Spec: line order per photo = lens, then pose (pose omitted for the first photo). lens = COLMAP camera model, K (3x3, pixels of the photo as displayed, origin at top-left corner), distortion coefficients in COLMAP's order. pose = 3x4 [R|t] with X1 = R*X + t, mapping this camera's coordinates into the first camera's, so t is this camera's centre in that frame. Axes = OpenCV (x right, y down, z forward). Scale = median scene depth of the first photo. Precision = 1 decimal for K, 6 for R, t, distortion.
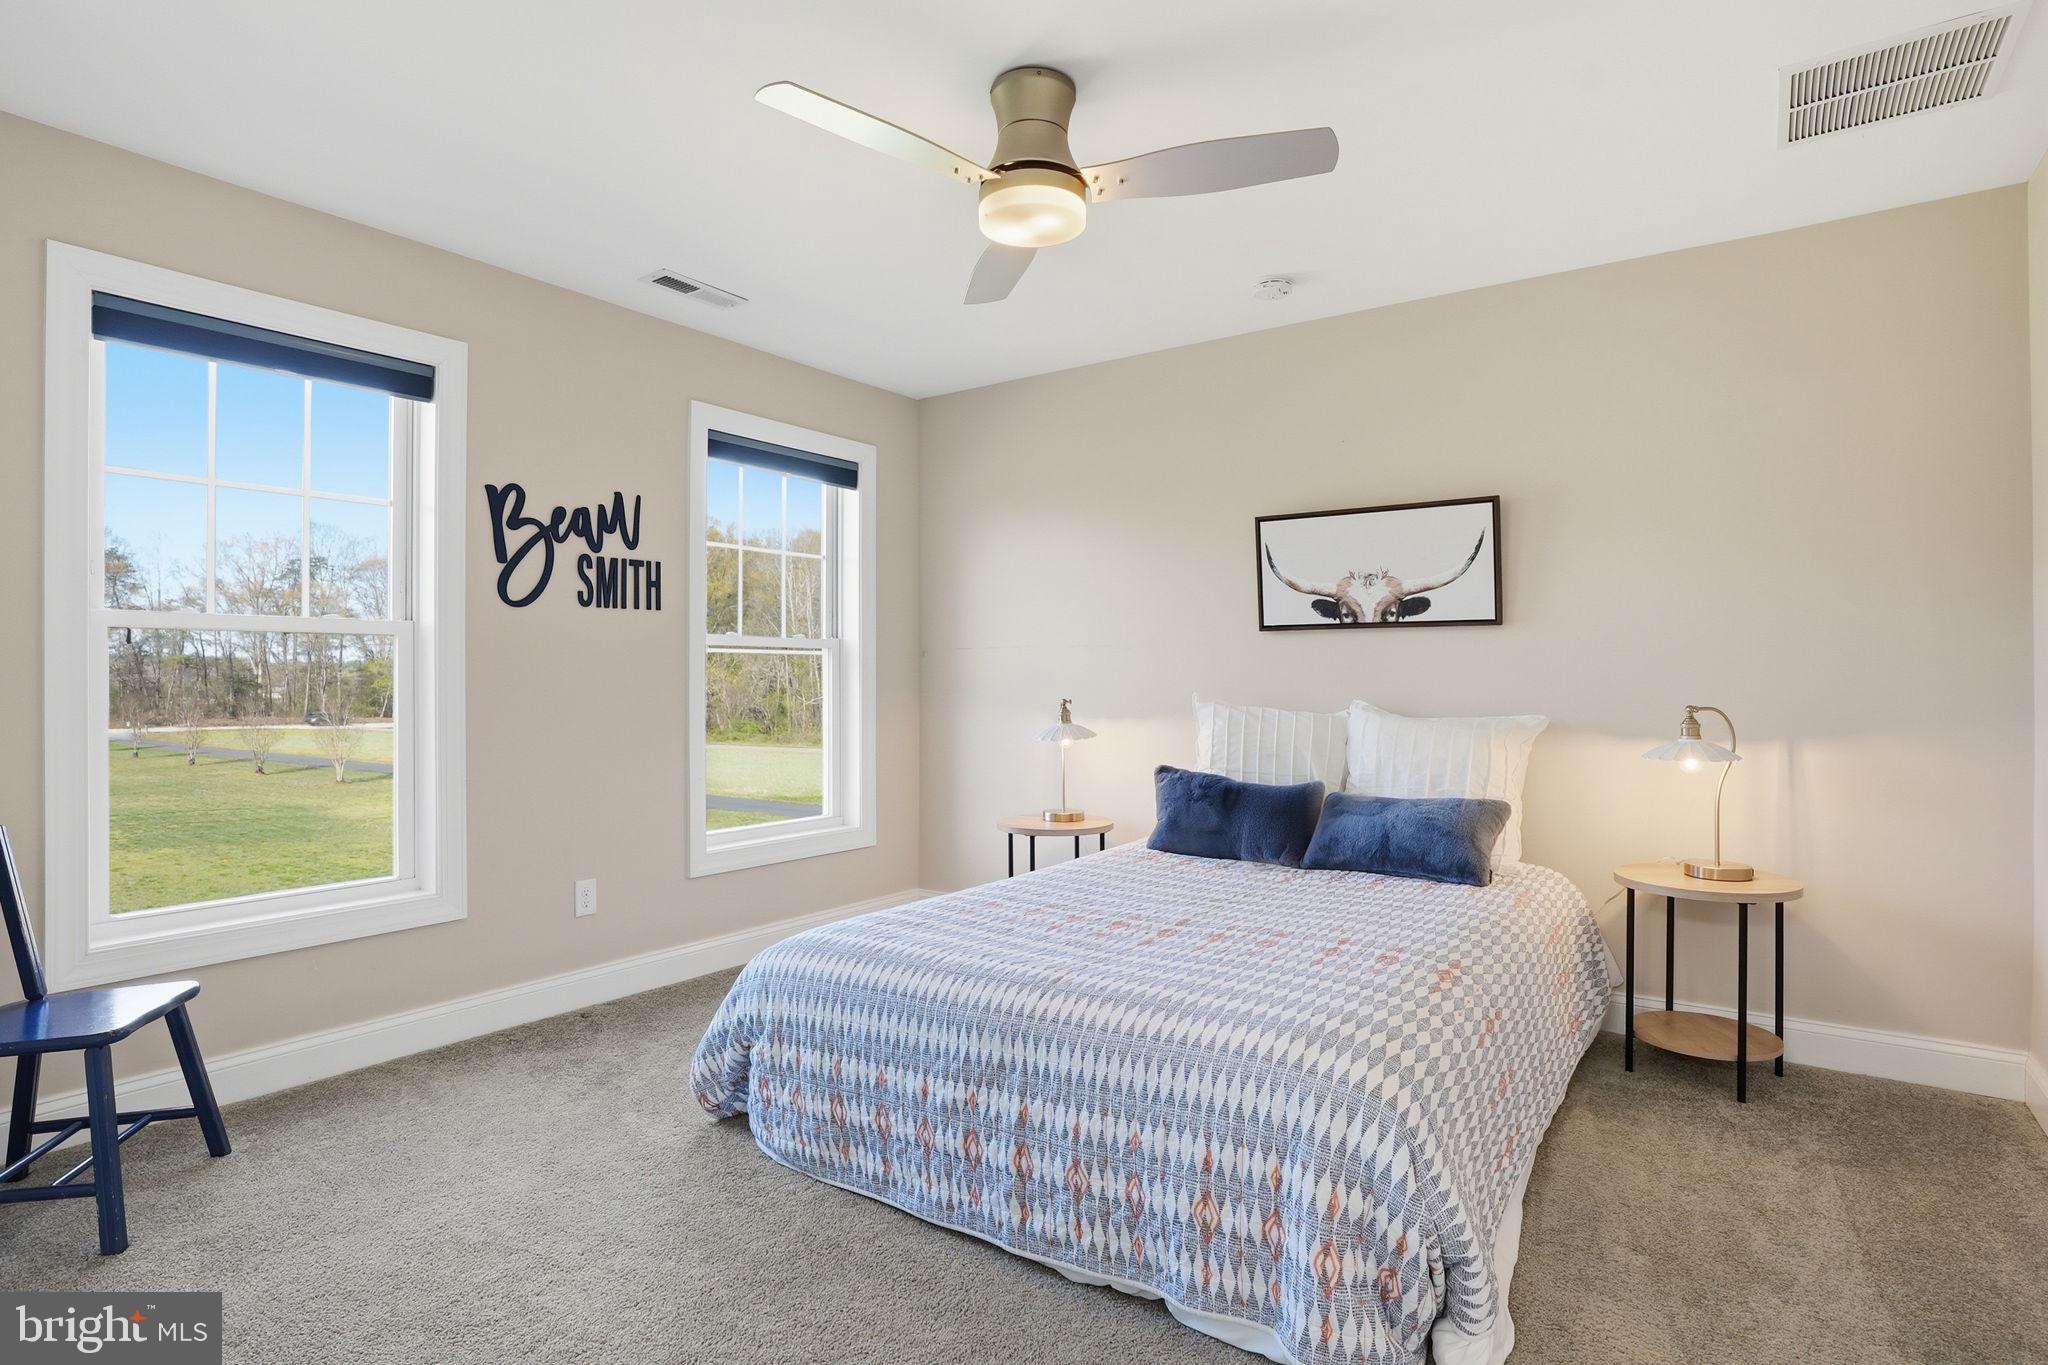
lens RADIAL K [[1107.5, 0, 1017.9], [0, 1107.5, 678.2], [0, 0, 1]] dist [-0.023152, 0.000646]
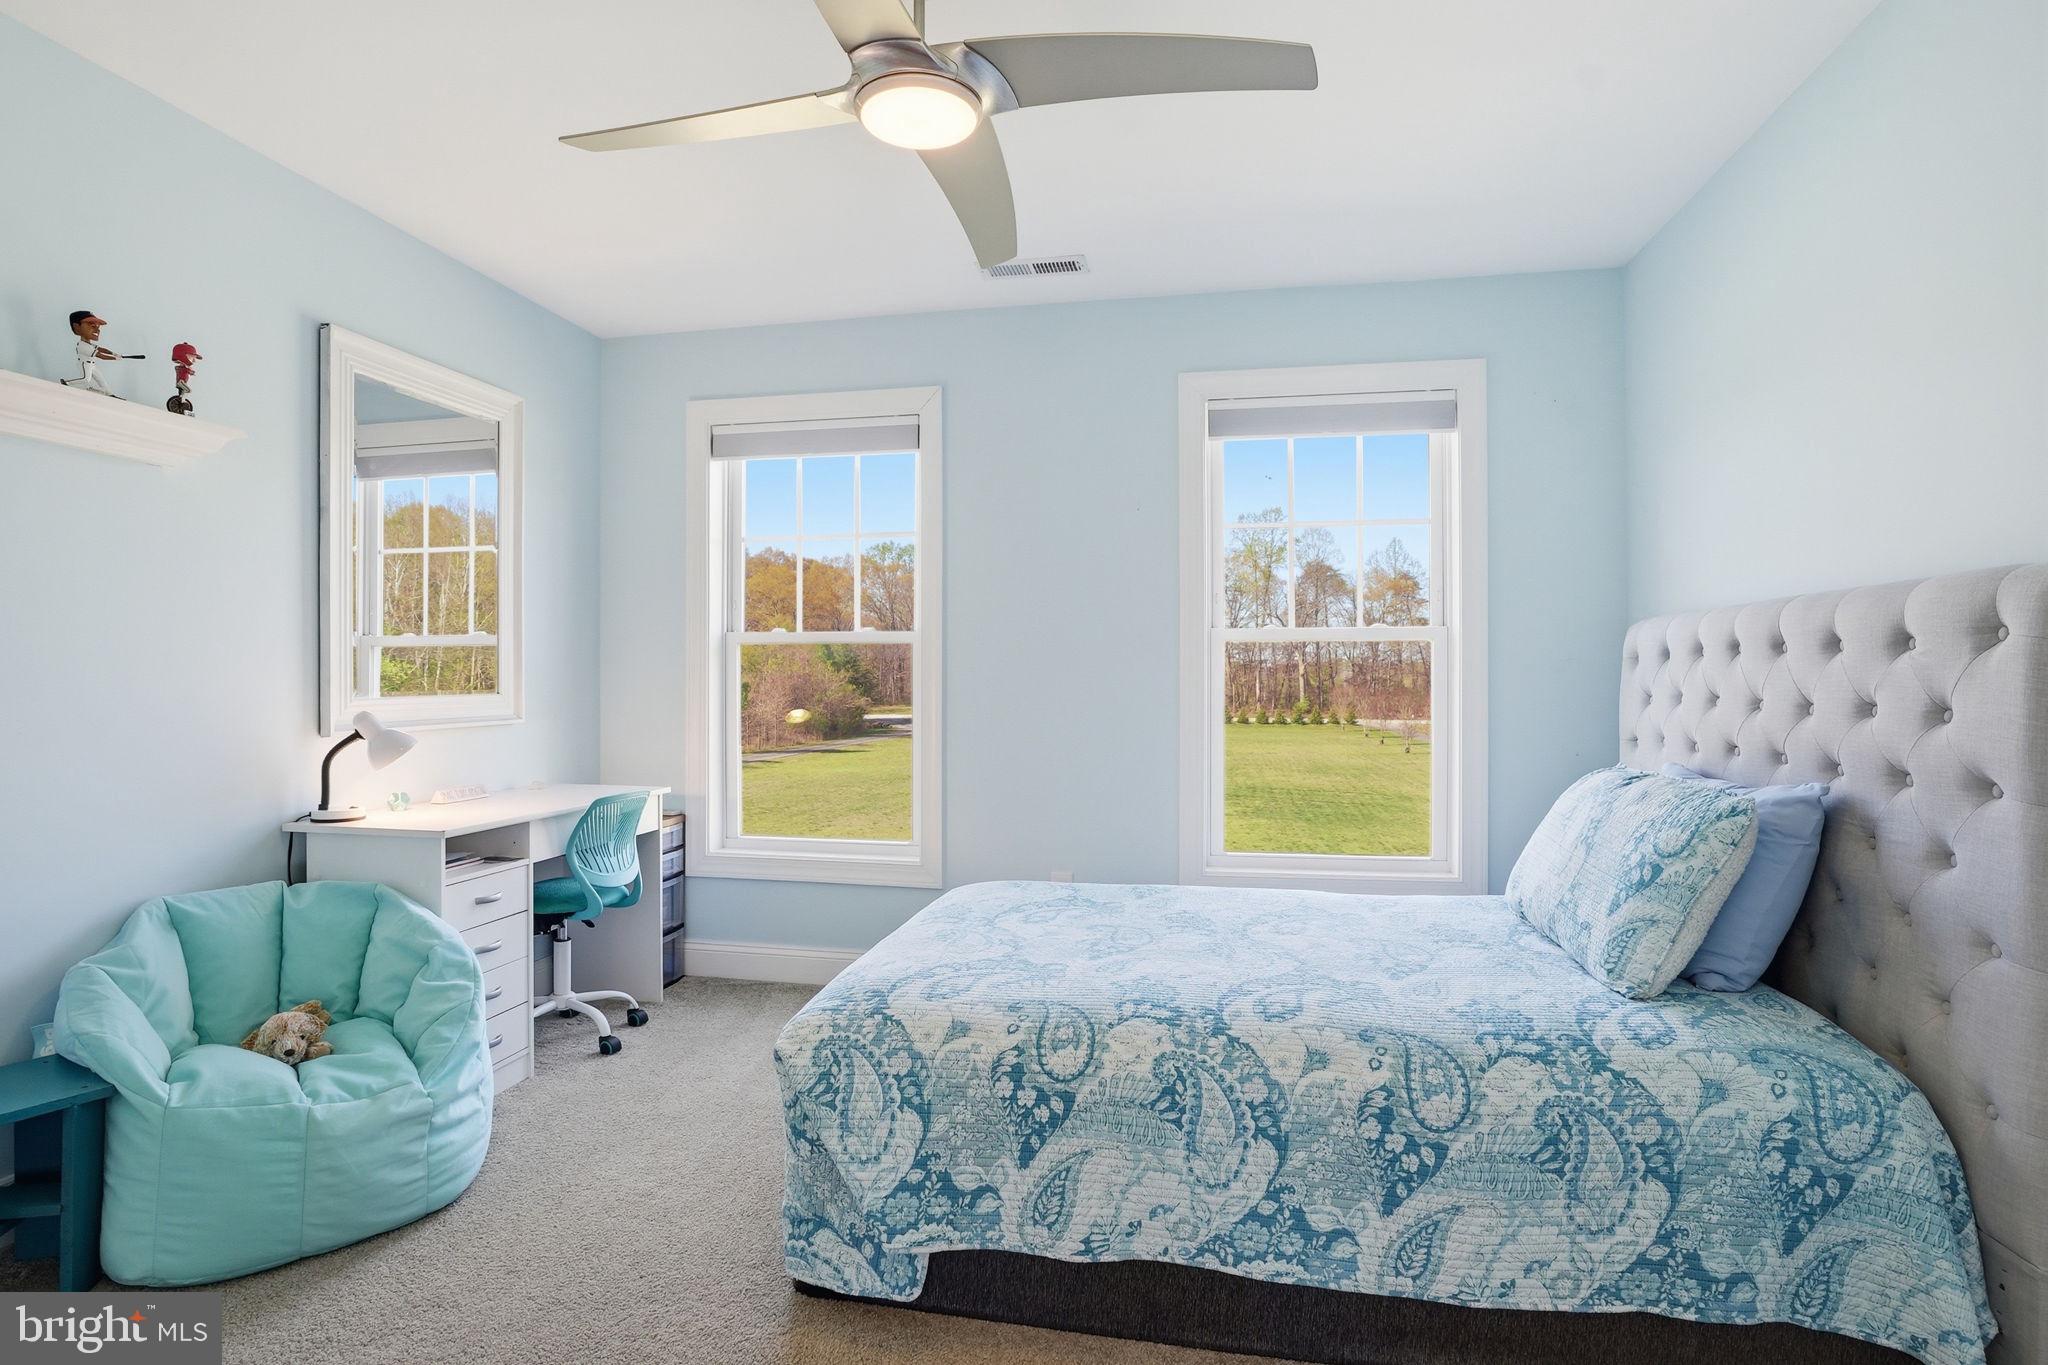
lens RADIAL K [[961.1, 0, 1024.0], [0, 961.1, 682.5], [0, 0, 1]] dist [0.000162, 0.000101]
pose [[0.426291, 0.005488, -0.904569, 0.319807], [-0.003537, 0.999984, 0.004400, -0.000948], [0.904579, 0.001324, 0.426304, 0.459282]]
